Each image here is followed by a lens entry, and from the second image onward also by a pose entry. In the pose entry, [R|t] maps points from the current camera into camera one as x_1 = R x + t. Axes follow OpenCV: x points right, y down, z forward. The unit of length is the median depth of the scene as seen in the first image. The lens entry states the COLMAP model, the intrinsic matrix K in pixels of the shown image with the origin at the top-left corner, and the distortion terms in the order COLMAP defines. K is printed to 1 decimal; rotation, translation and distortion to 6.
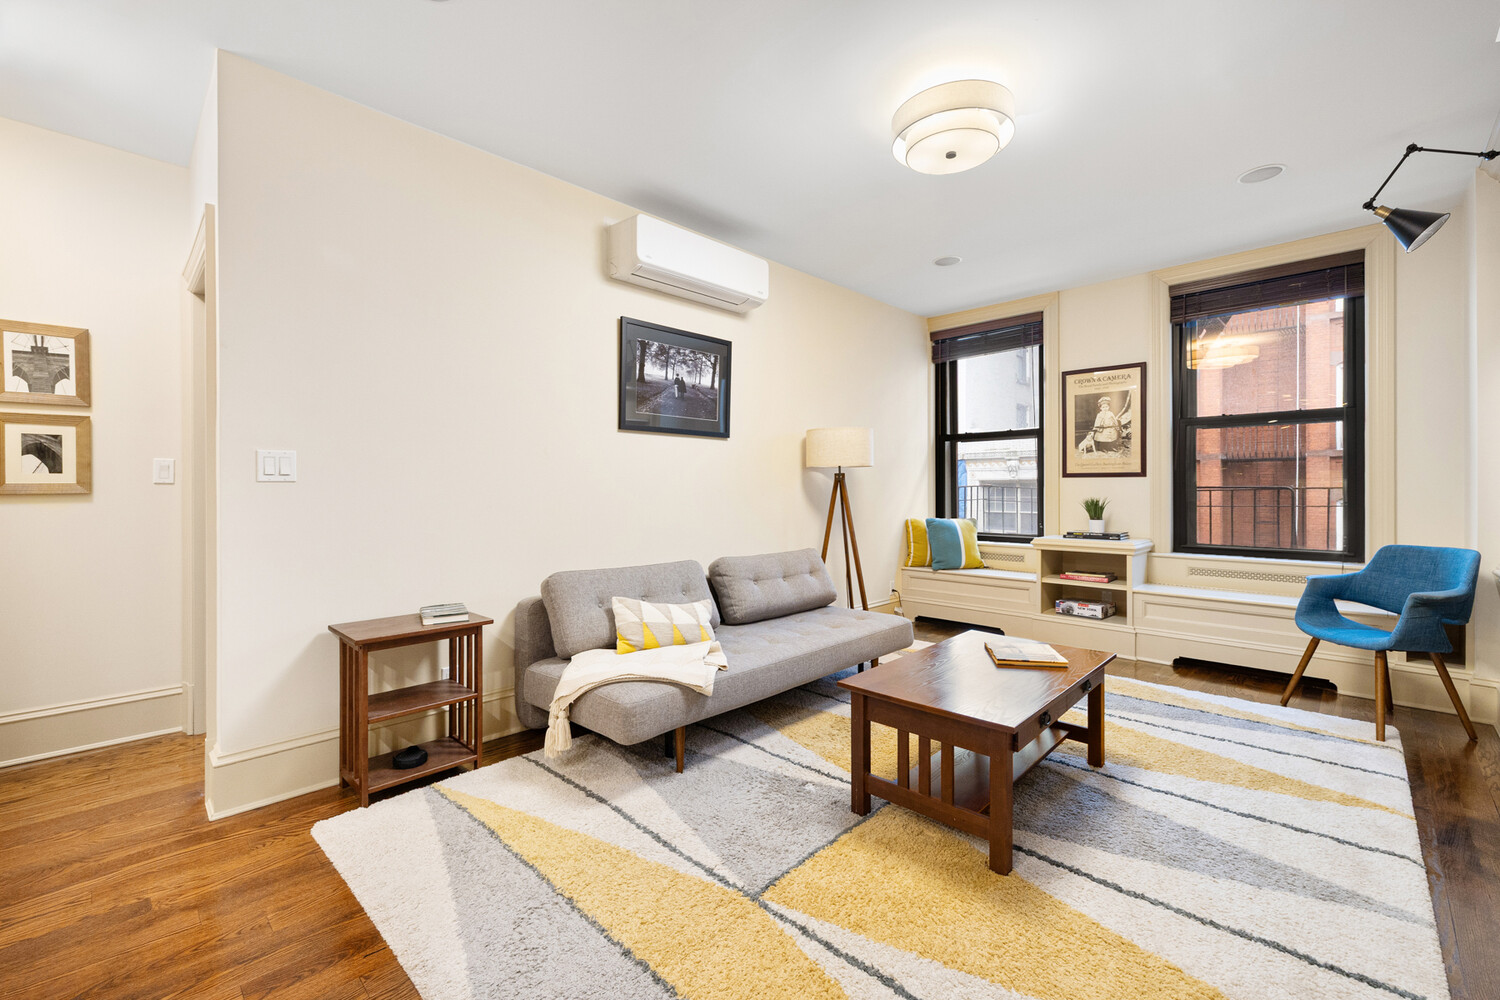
lens RADIAL K [[636.1, 0, 752.9], [0, 636.1, 489.5], [0, 0, 1]] dist [0.000695, 0.000010]
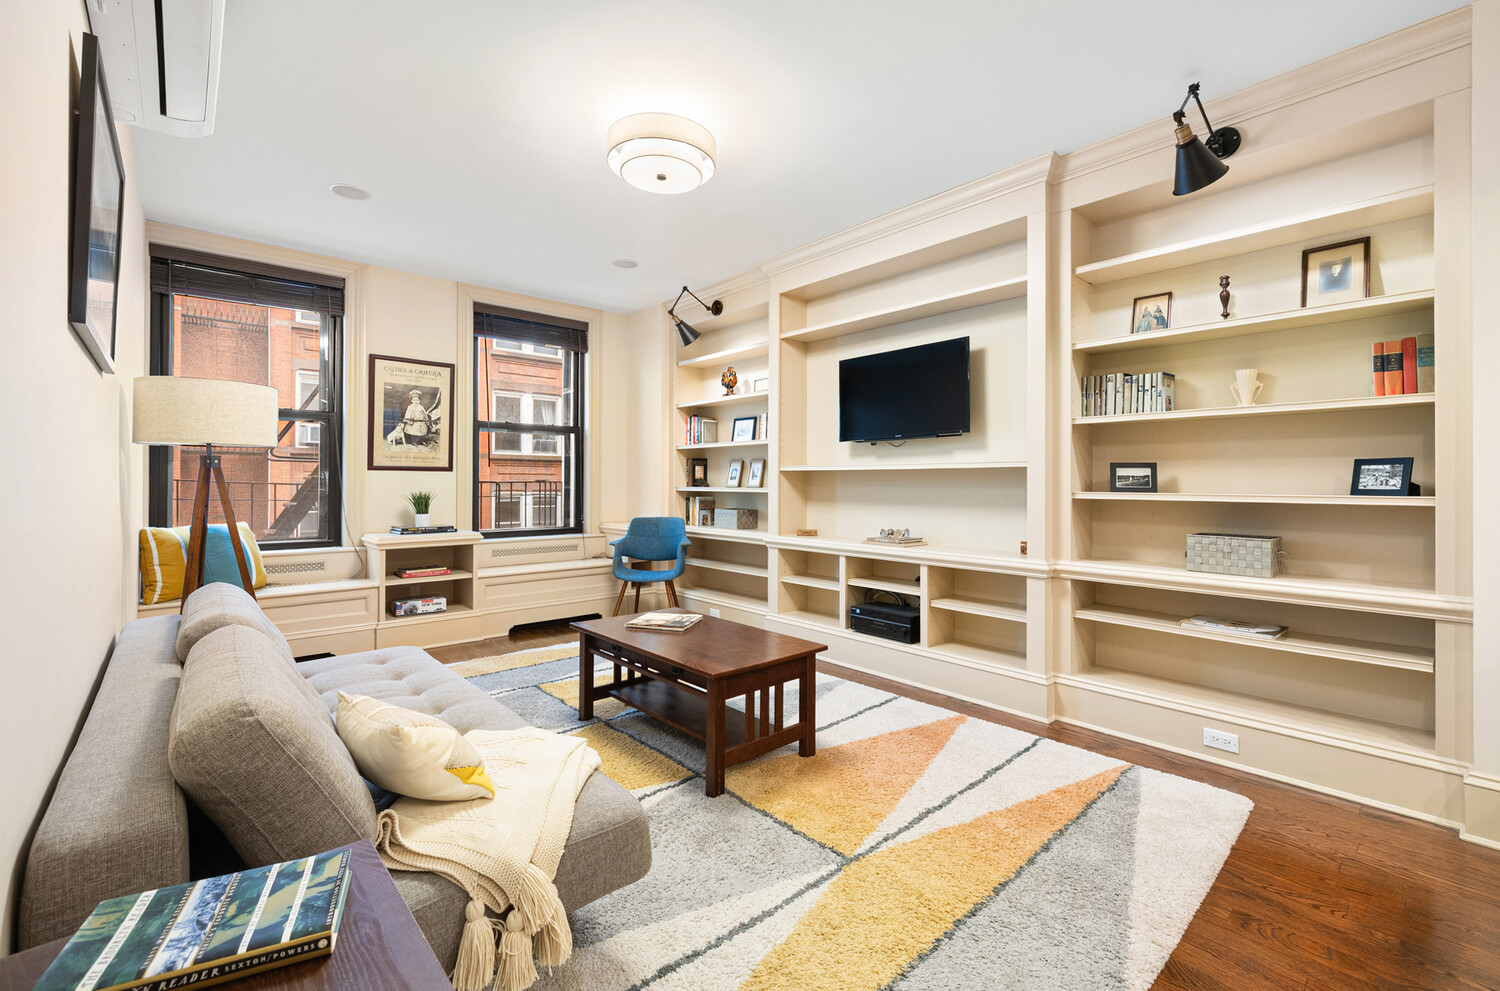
lens RADIAL K [[646.1, 0, 751.4], [0, 646.1, 478.5], [0, 0, 1]] dist [-0.002284, -0.000839]
pose [[0.056467, 0.009035, 0.998364, -0.435422], [-0.001920, 0.999958, -0.008941, 0.000647], [-0.998403, -0.001412, 0.056482, 0.434043]]
